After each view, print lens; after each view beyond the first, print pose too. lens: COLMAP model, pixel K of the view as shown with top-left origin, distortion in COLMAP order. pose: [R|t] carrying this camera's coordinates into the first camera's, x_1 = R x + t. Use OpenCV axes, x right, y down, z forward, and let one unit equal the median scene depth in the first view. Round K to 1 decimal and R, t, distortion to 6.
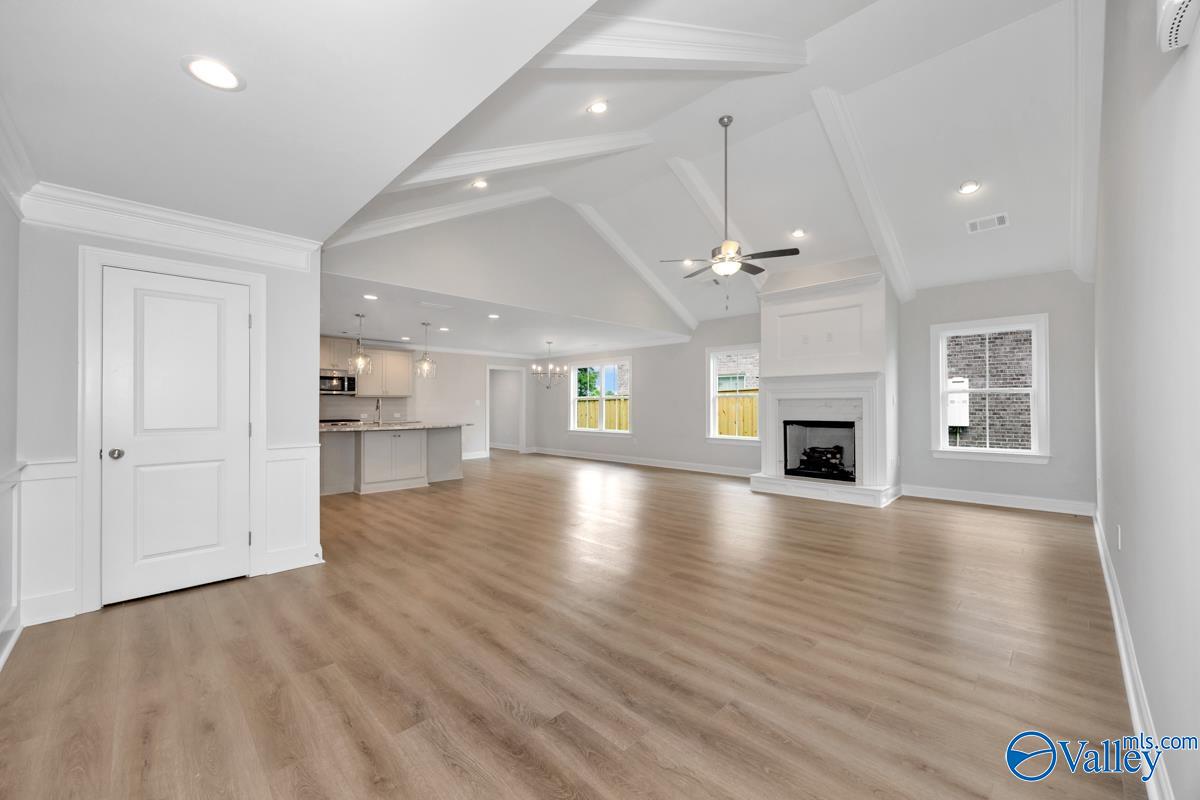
lens RADIAL K [[462.4, 0, 602.7], [0, 462.4, 400.1], [0, 0, 1]] dist [-0.000633, -0.000006]
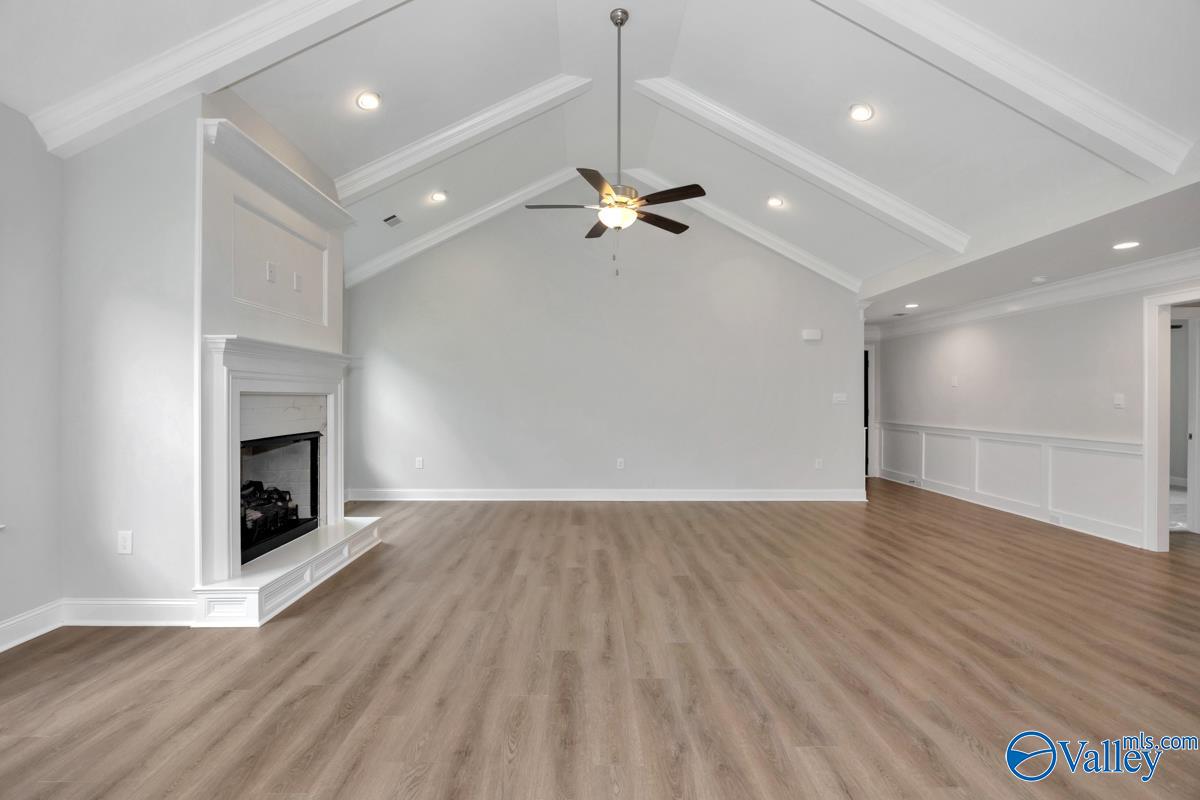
lens RADIAL K [[503.0, 0, 597.4], [0, 503.0, 400.4], [0, 0, 1]] dist [-0.013561, 0.000273]
pose [[-0.721225, -0.002772, 0.692695, -0.178499], [-0.009808, 0.999933, -0.006211, 0.004442], [-0.692631, -0.011273, -0.721204, 1.109707]]
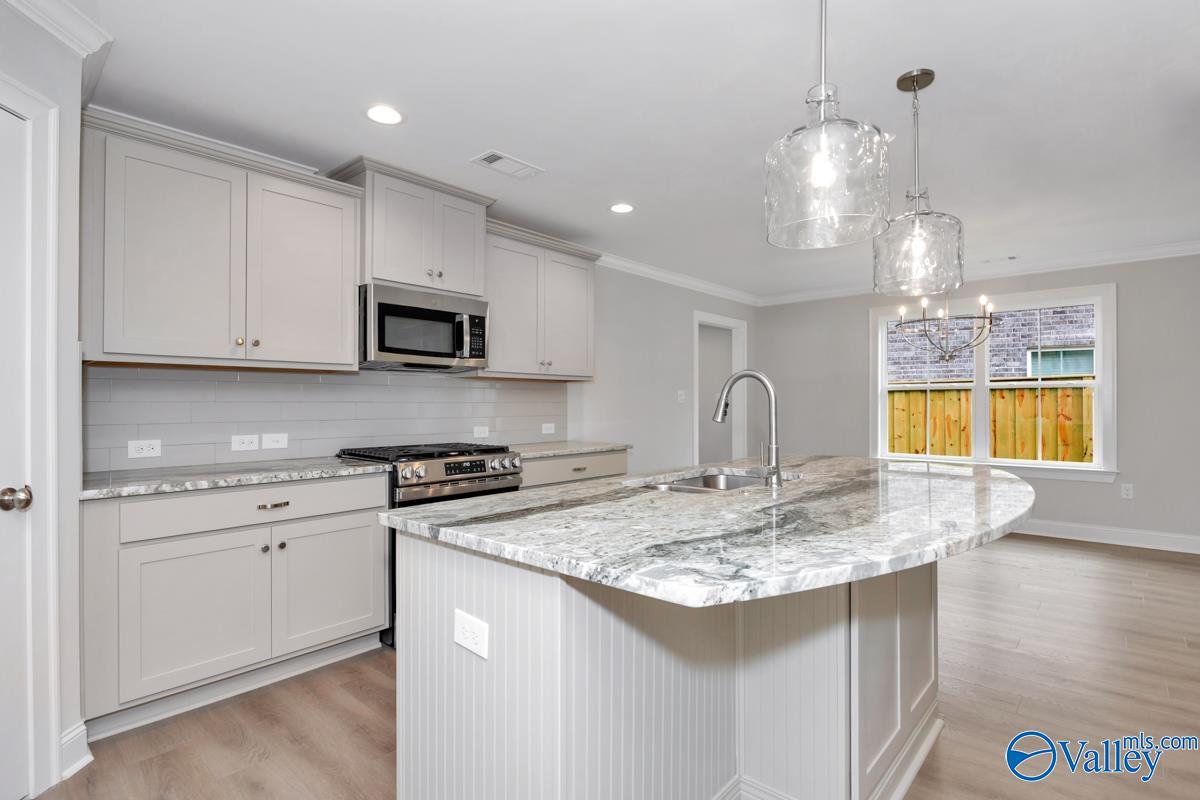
lens RADIAL K [[585.5, 0, 600.0], [0, 585.5, 400.0], [0, 0, 1]] dist [-0.016166, -0.000106]
pose [[0.998592, 0.001353, 0.053028, -0.617374], [-0.001492, 0.999996, 0.002583, 0.011209], [-0.053024, -0.002658, 0.998590, 0.750764]]
